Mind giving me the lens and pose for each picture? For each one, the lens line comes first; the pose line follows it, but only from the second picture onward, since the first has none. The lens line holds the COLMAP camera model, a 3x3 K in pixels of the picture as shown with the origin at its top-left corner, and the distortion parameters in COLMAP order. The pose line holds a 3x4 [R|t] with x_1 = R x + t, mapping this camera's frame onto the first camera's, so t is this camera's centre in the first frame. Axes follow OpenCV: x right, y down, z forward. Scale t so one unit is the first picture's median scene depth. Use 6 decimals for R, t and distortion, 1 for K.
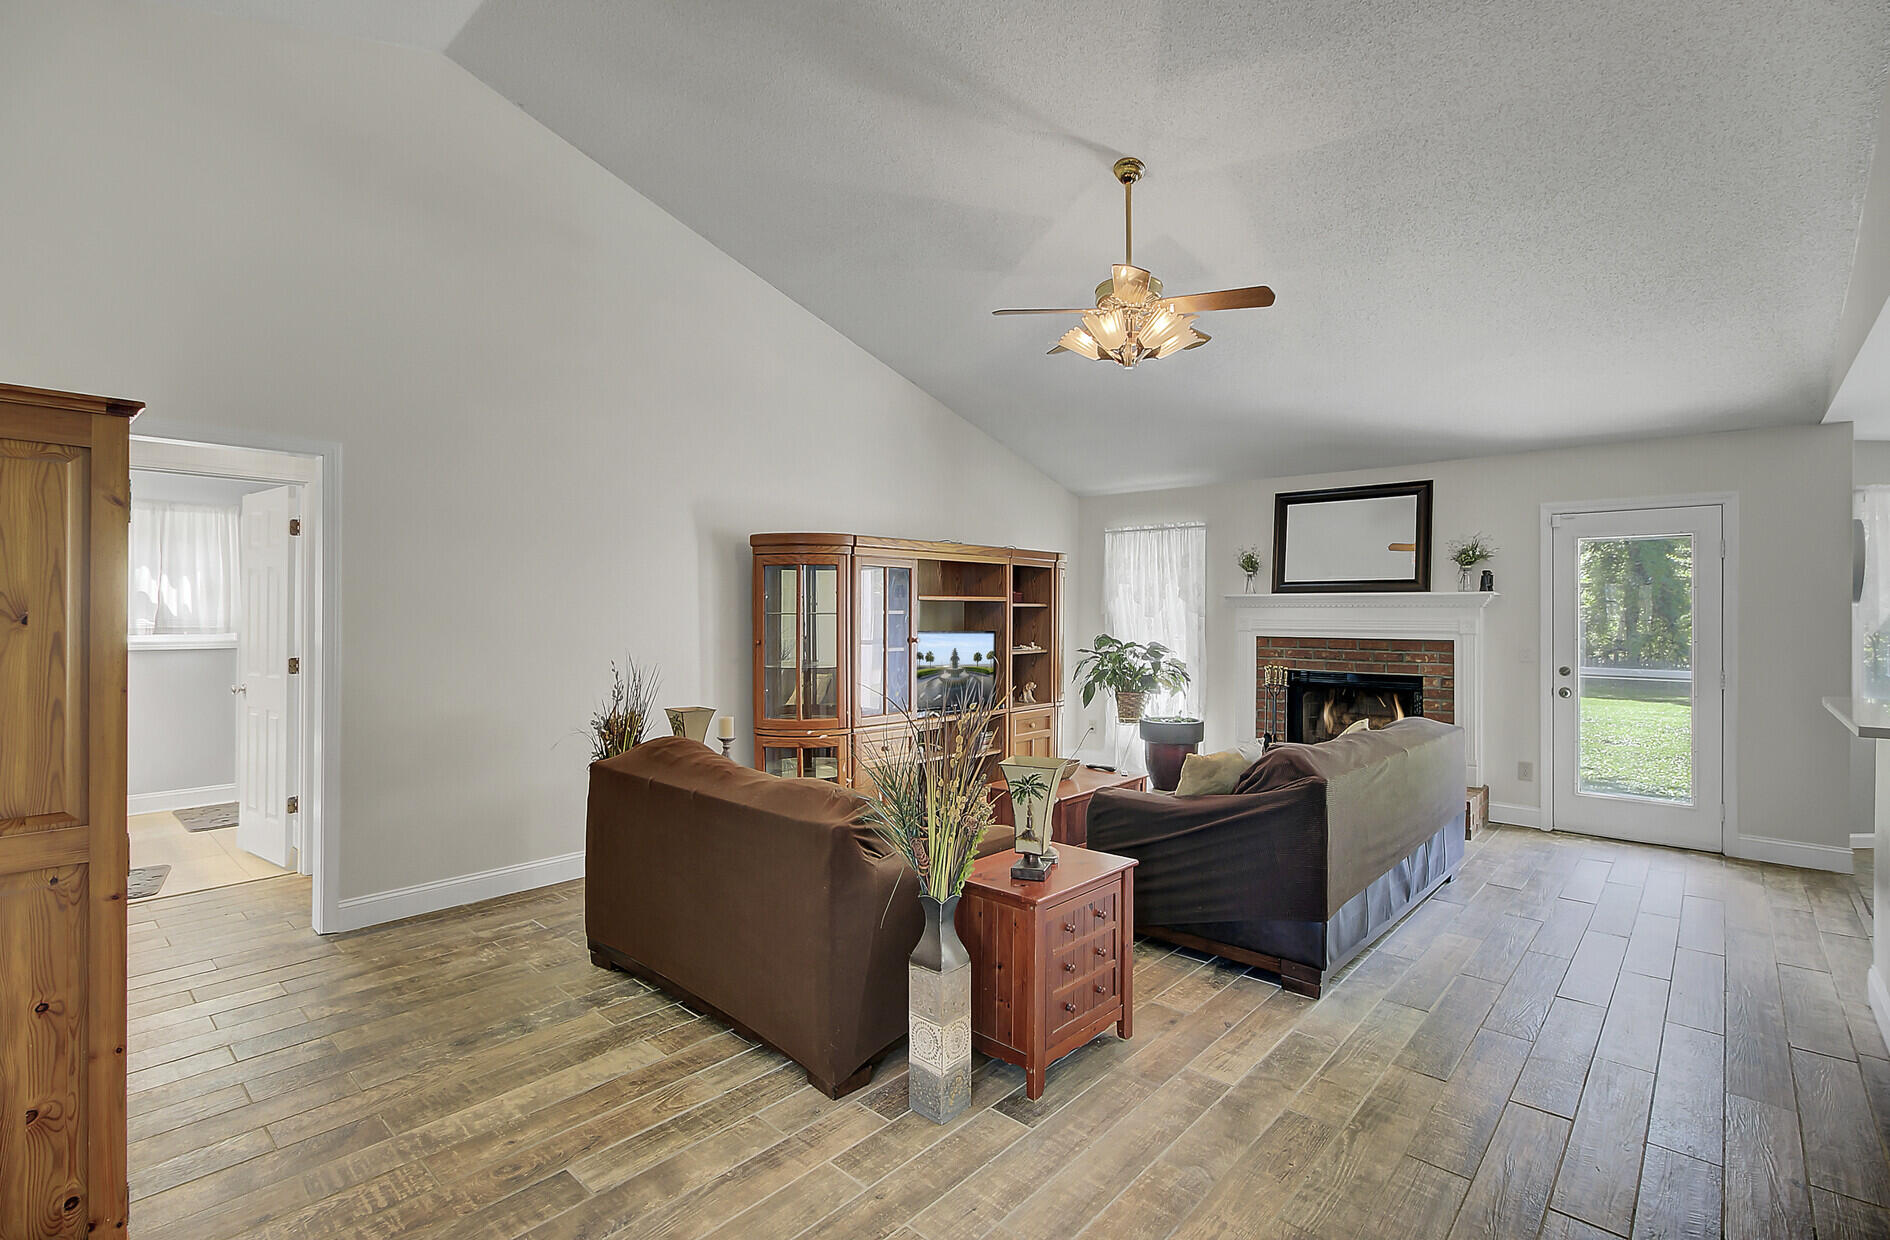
lens RADIAL K [[870.9, 0, 934.4], [0, 870.9, 610.2], [0, 0, 1]] dist [-0.000987, 0.000284]
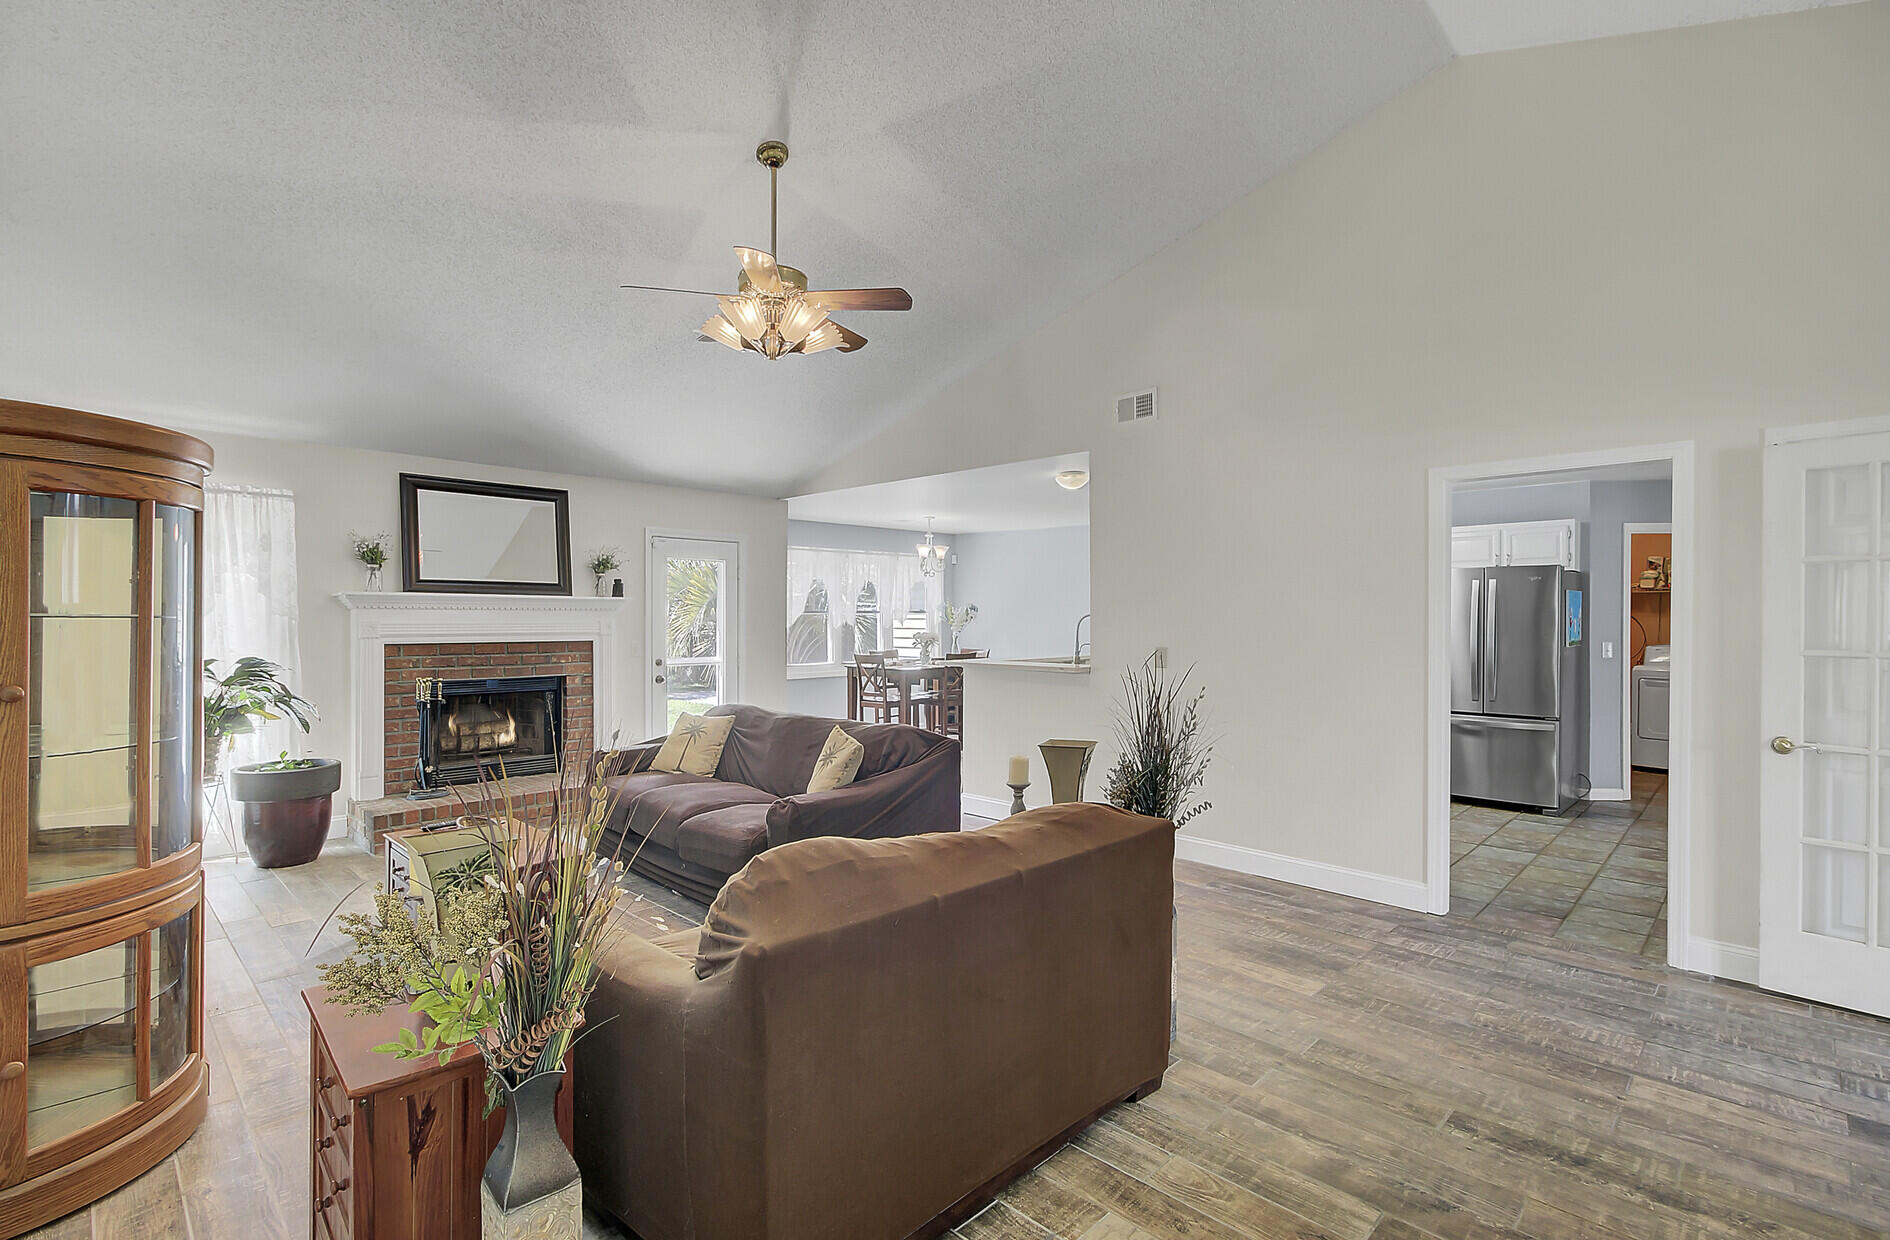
lens RADIAL K [[869.8, 0, 943.0], [0, 869.8, 616.5], [0, 0, 1]] dist [-0.014116, 0.000027]
pose [[0.026627, 0.001699, 0.999644, -0.518033], [-0.003867, 0.999991, -0.001597, 0.004175], [-0.999638, -0.003823, 0.026634, 0.557594]]
